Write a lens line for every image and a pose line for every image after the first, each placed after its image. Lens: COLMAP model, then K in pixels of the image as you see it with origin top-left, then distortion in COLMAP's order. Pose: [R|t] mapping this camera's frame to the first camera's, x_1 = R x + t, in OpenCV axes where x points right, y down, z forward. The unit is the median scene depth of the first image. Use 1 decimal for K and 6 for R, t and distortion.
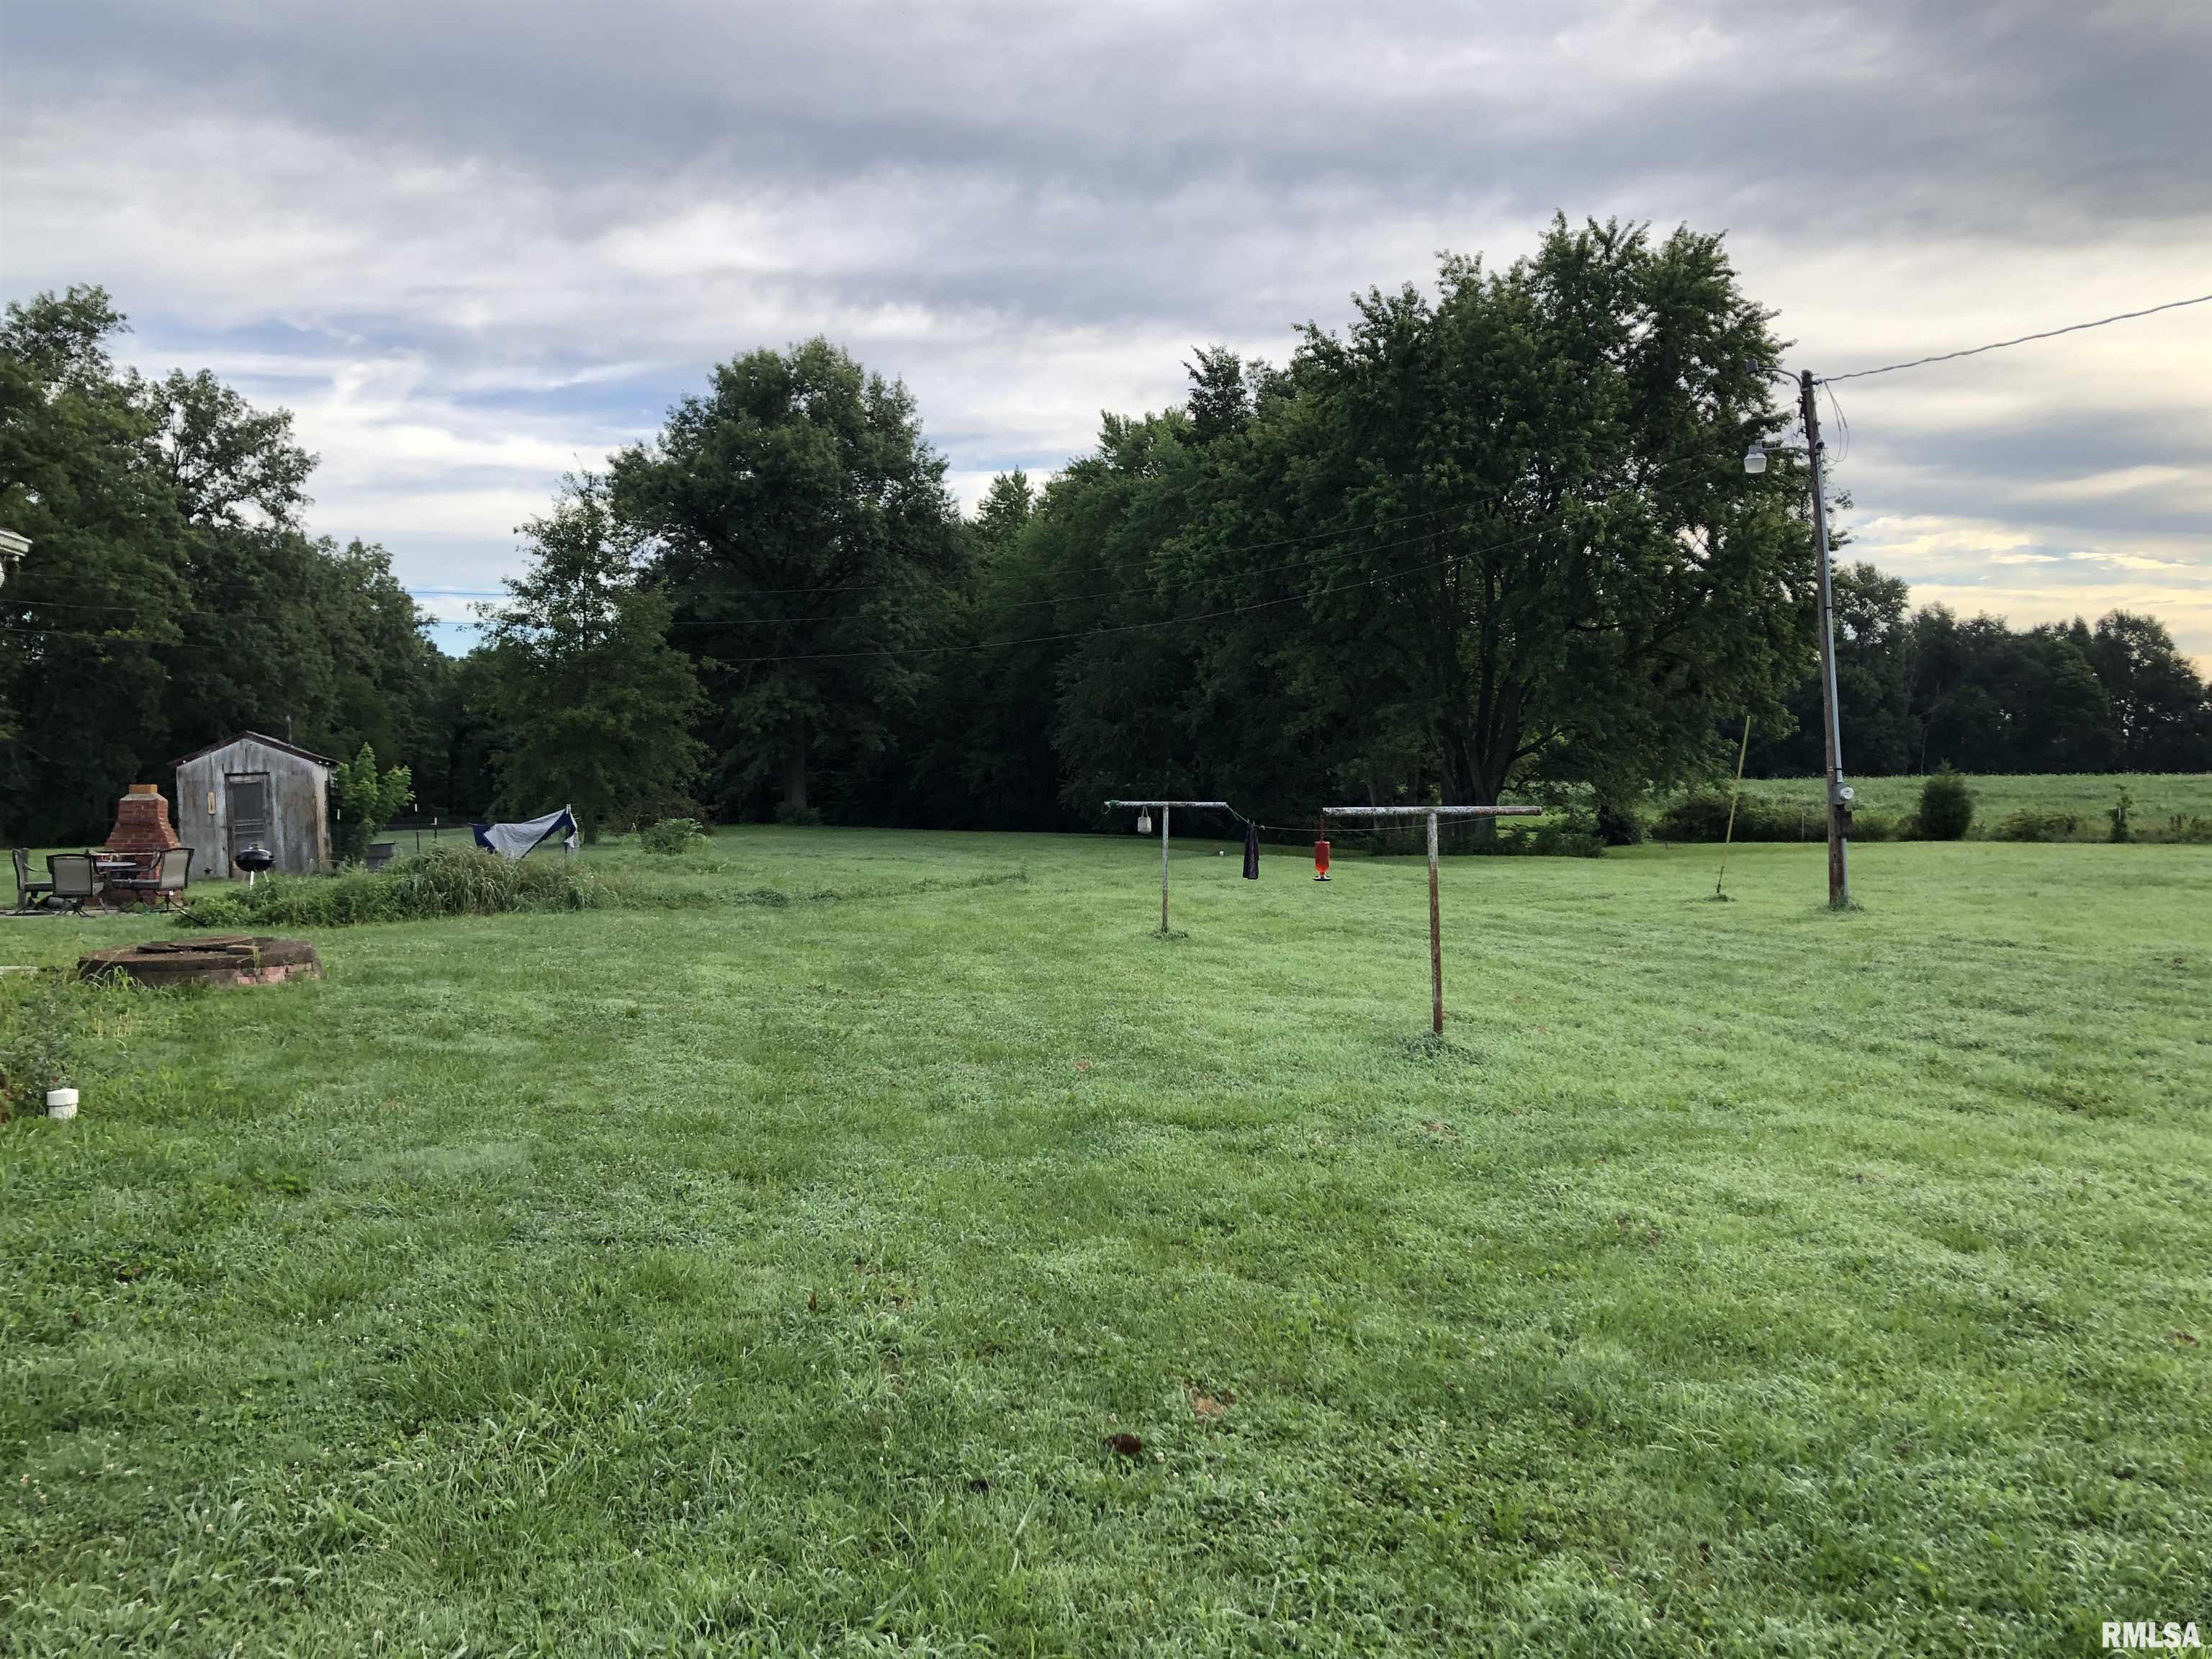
lens RADIAL K [[1757.6, 0, 1106.0], [0, 1757.6, 829.5], [0, 0, 1]] dist [0.003163, 0.001064]
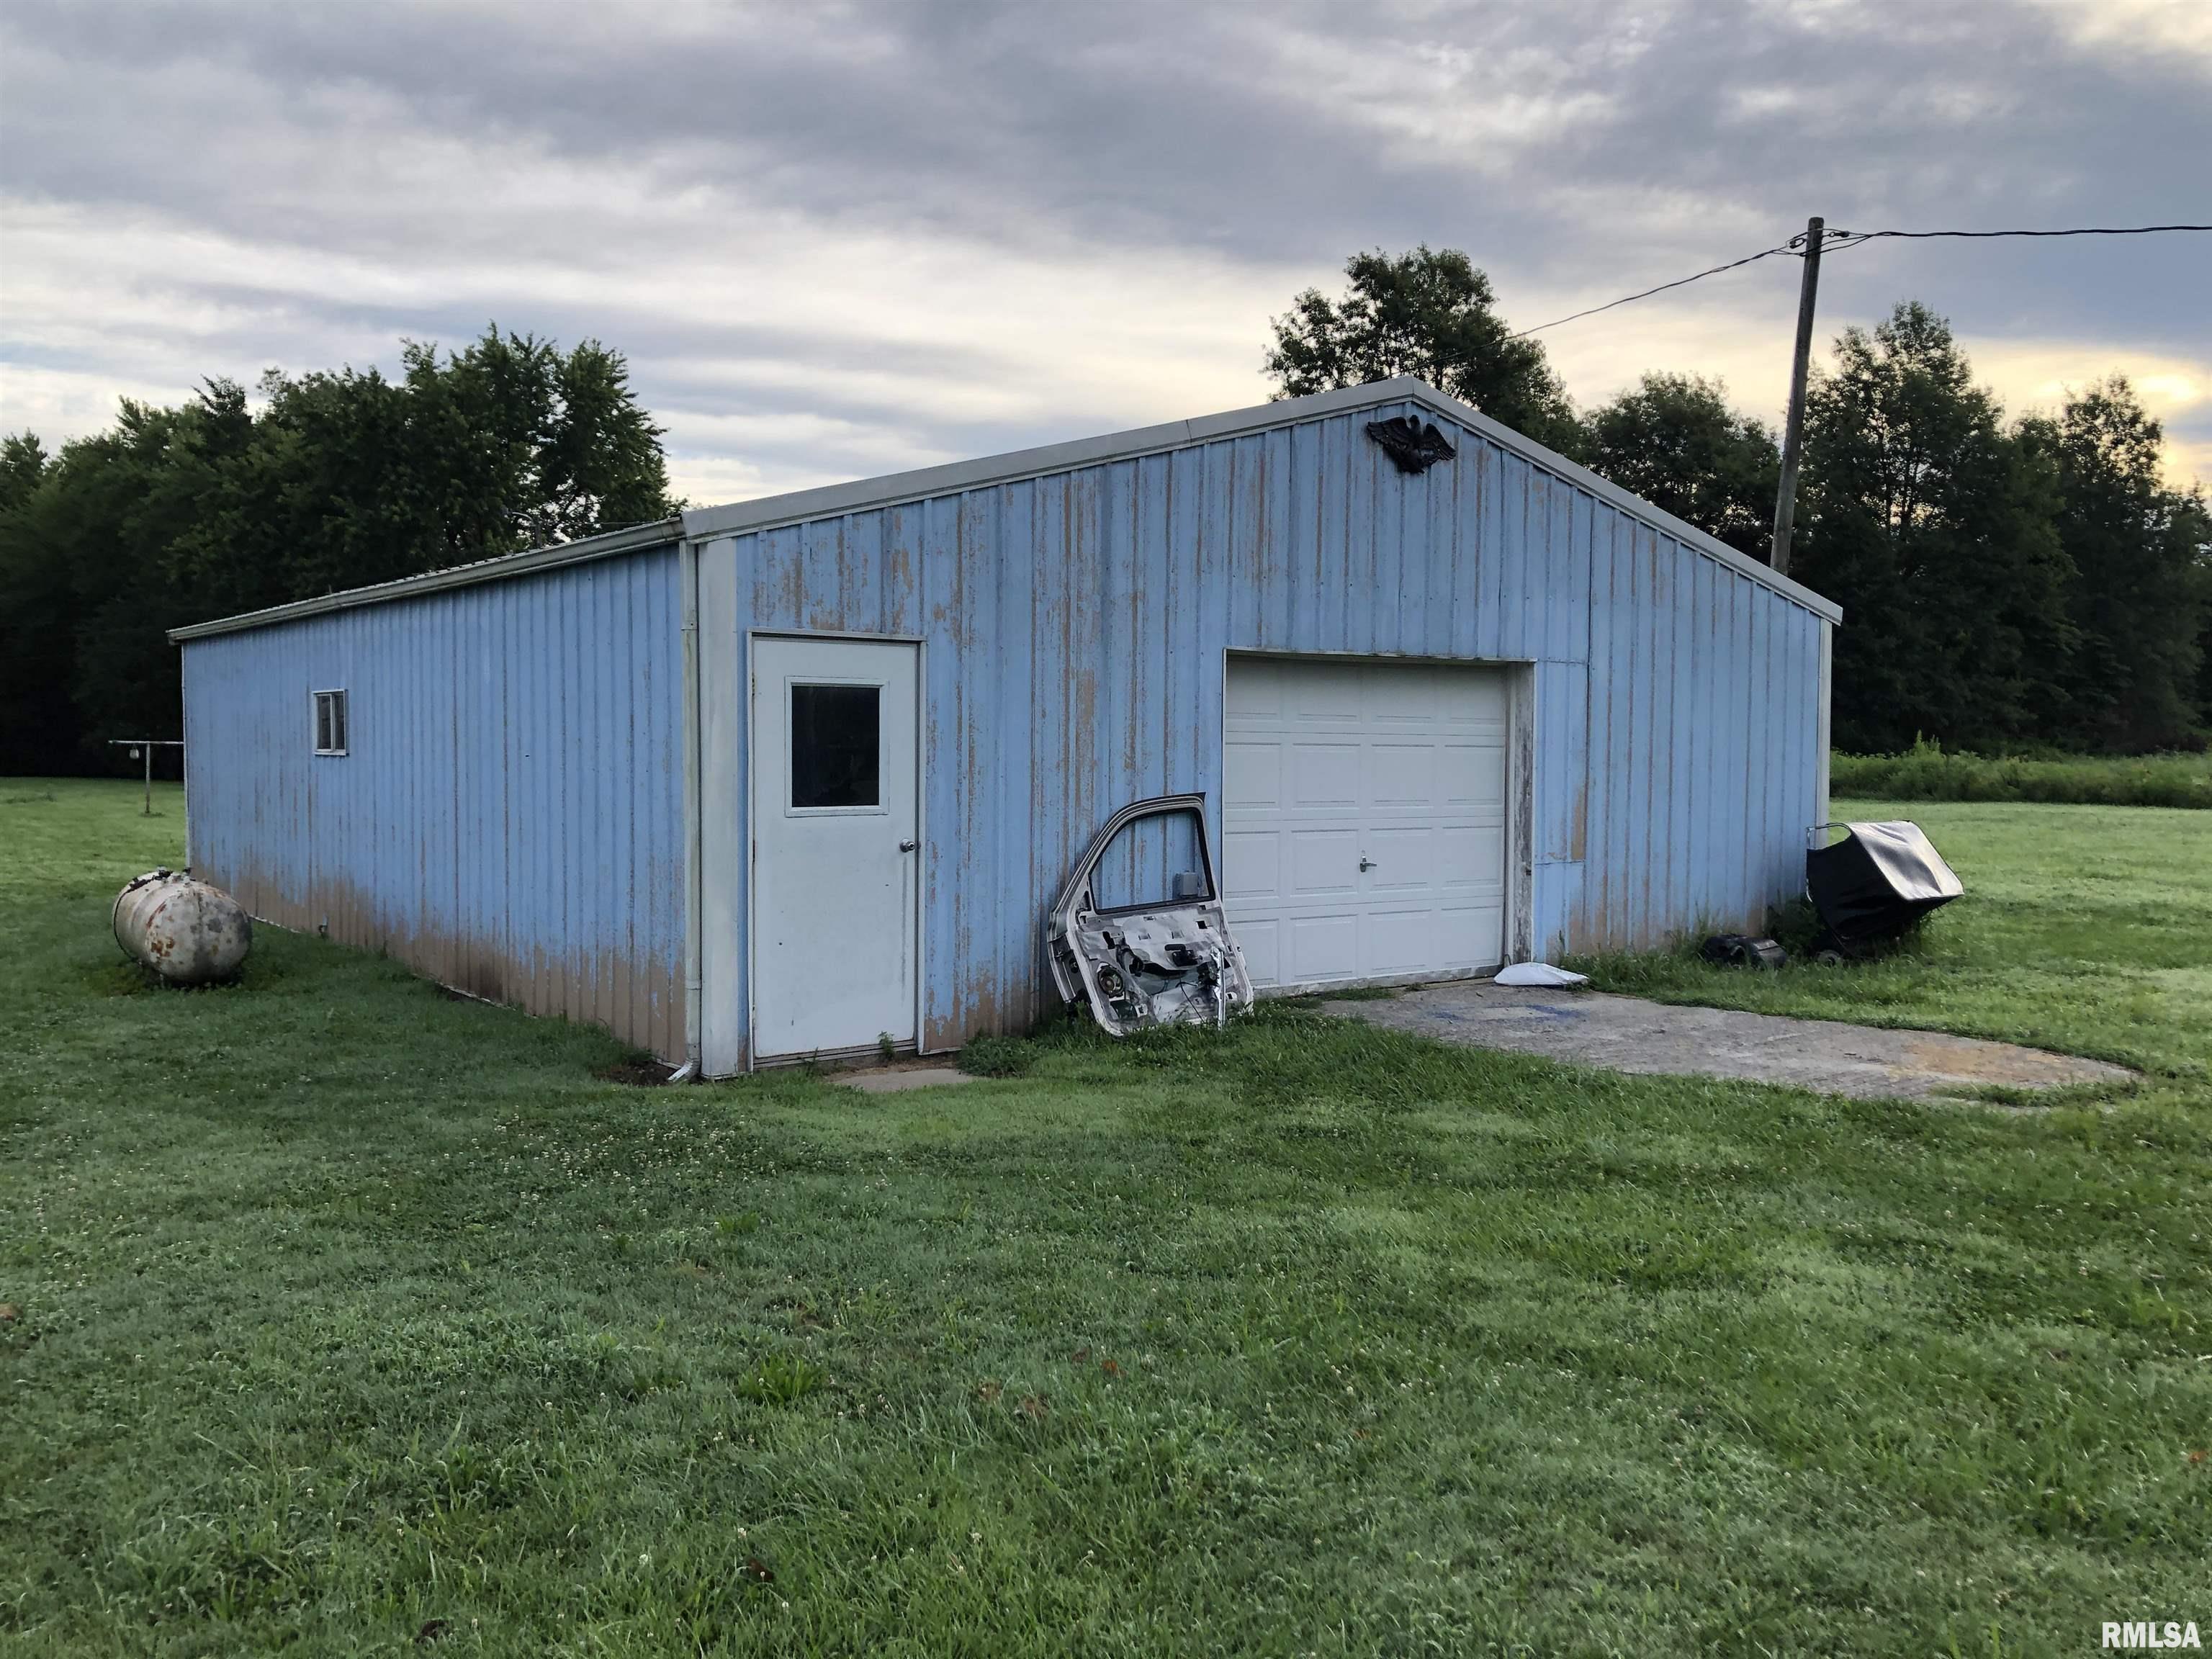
lens RADIAL K [[1766.6, 0, 1013.3], [0, 1766.6, 800.1], [0, 0, 1]] dist [0.042862, 0.006785]
pose [[0.896609, -0.000608, 0.442823, 0.003930], [-0.004090, 0.999945, 0.009654, 0.009893], [-0.442805, -0.010467, 0.896557, -0.410606]]
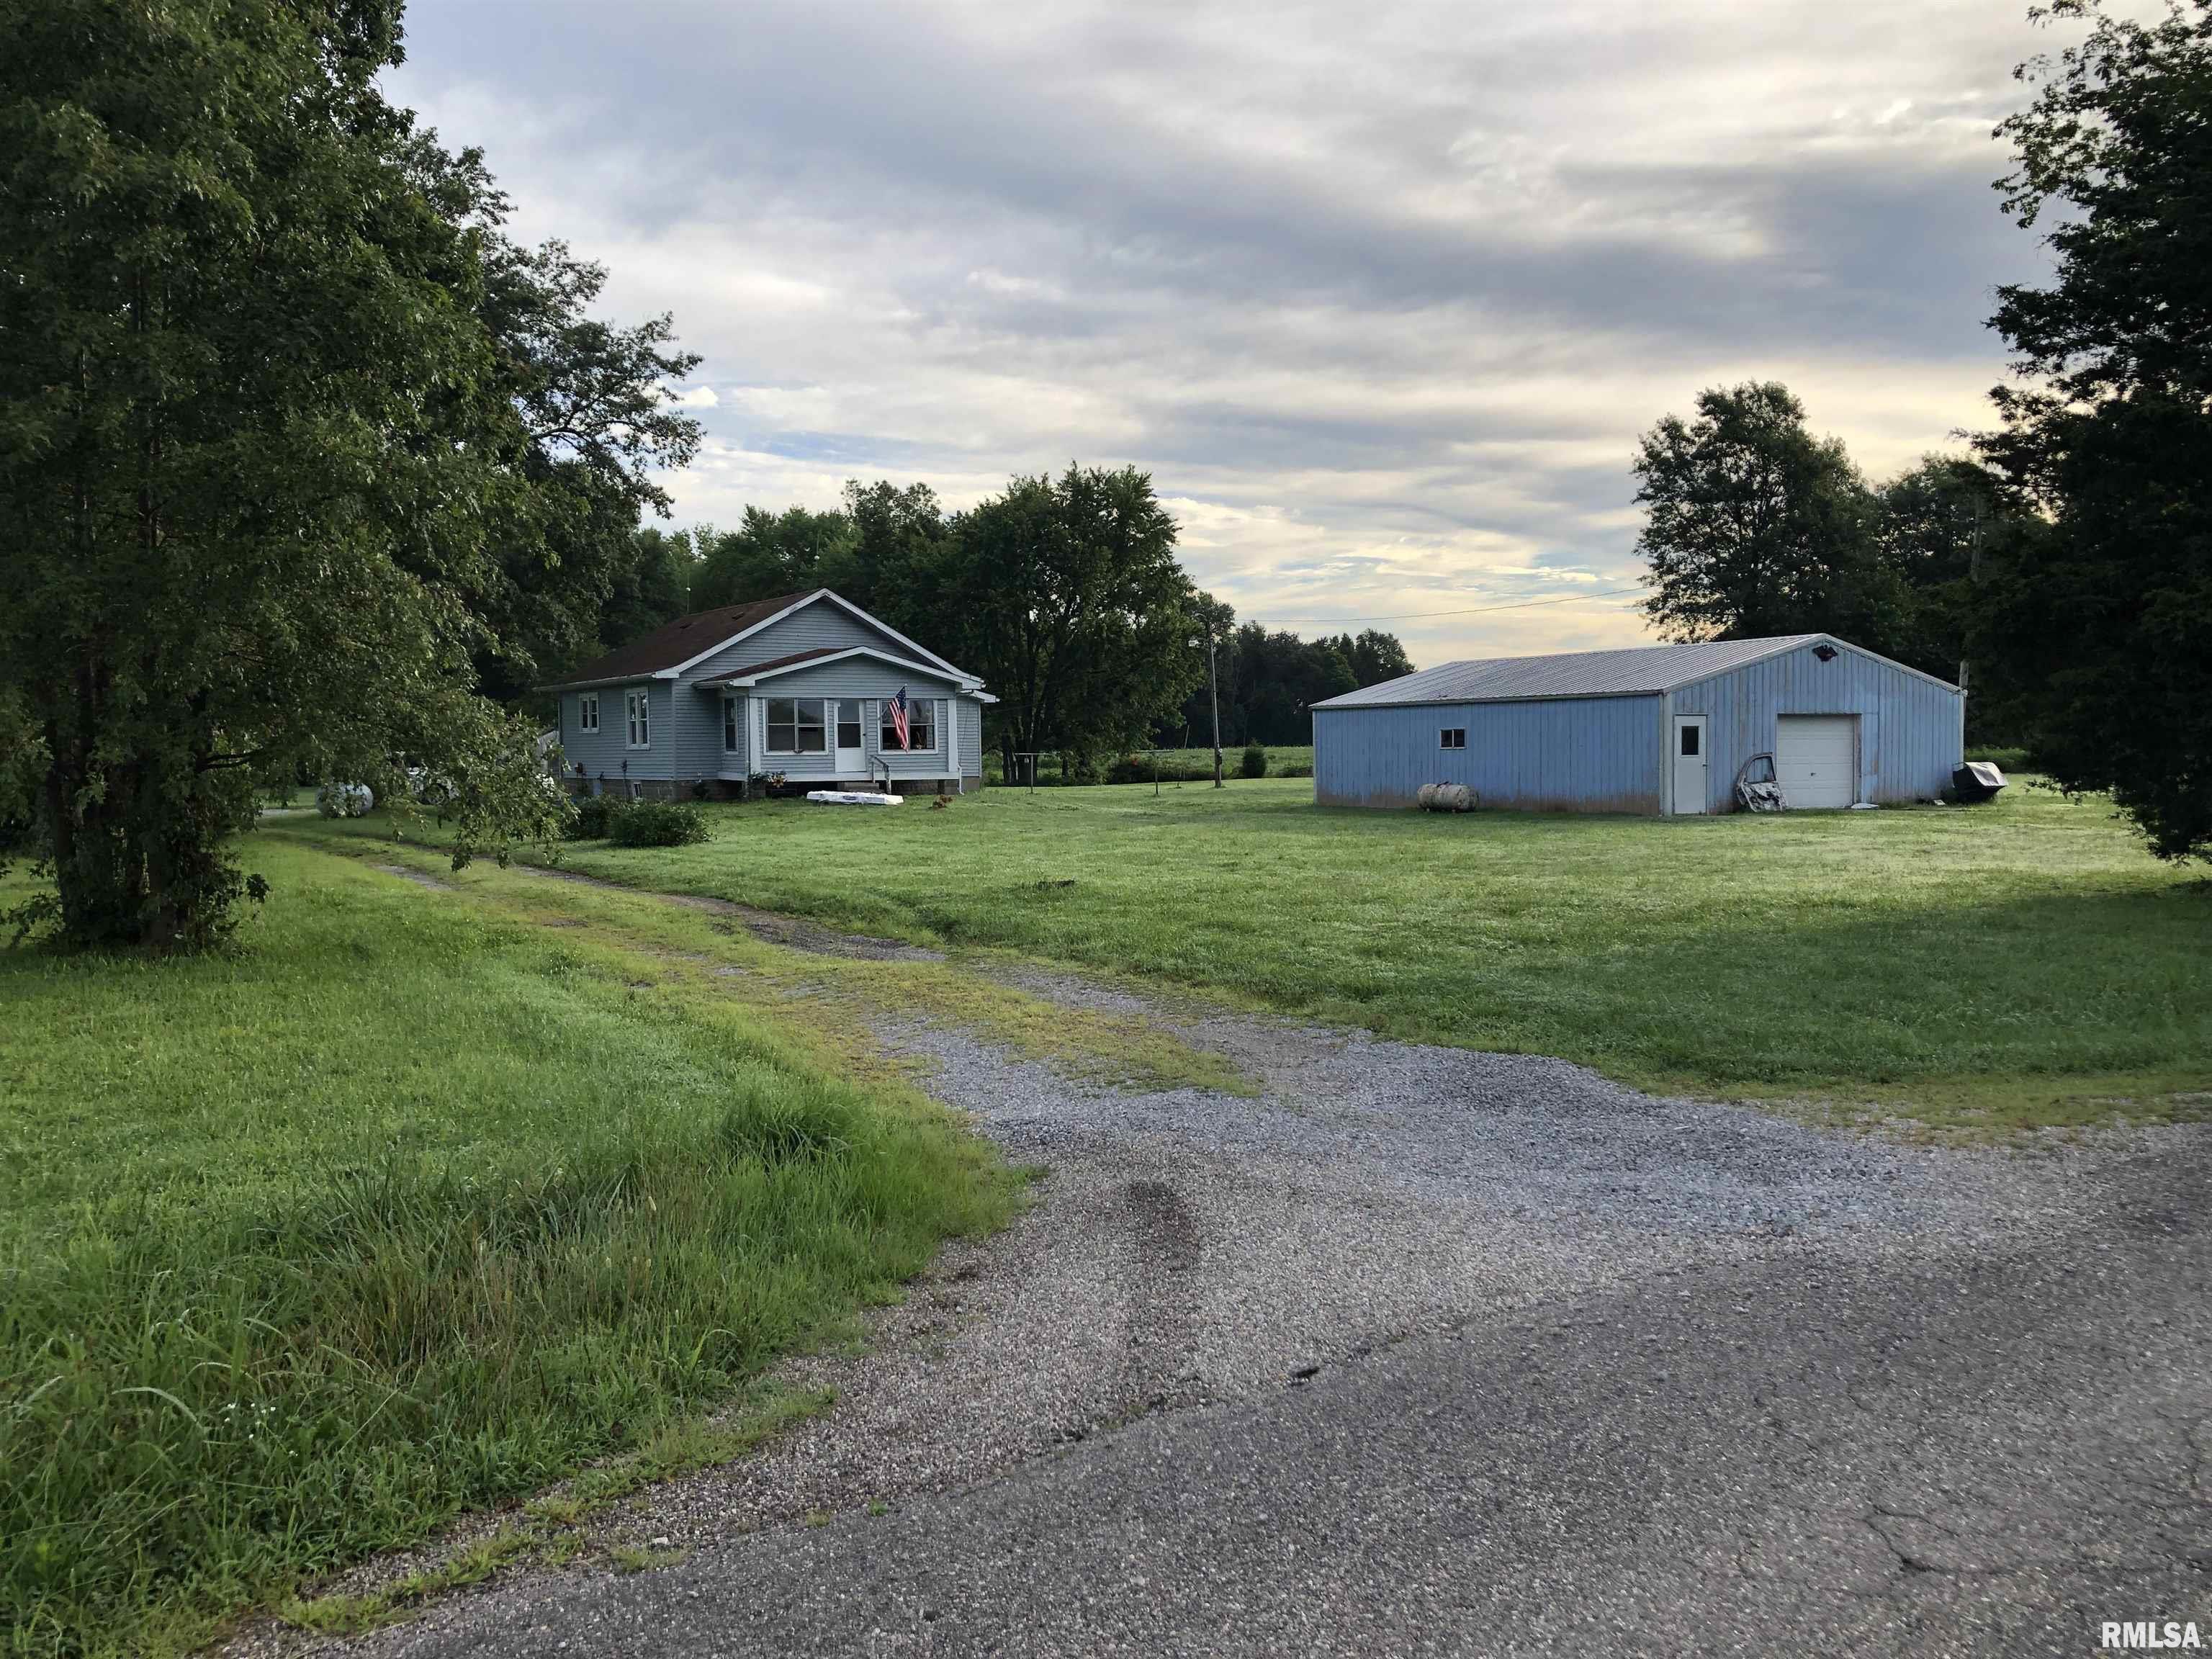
lens RADIAL K [[1757.6, 0, 1106.0], [0, 1757.6, 829.5], [0, 0, 1]] dist [0.003163, 0.001064]
pose [[0.937614, -0.017357, 0.347244, -0.366005], [0.011748, 0.999764, 0.018250, 0.024887], [-0.347479, -0.013032, 0.937597, -0.793757]]
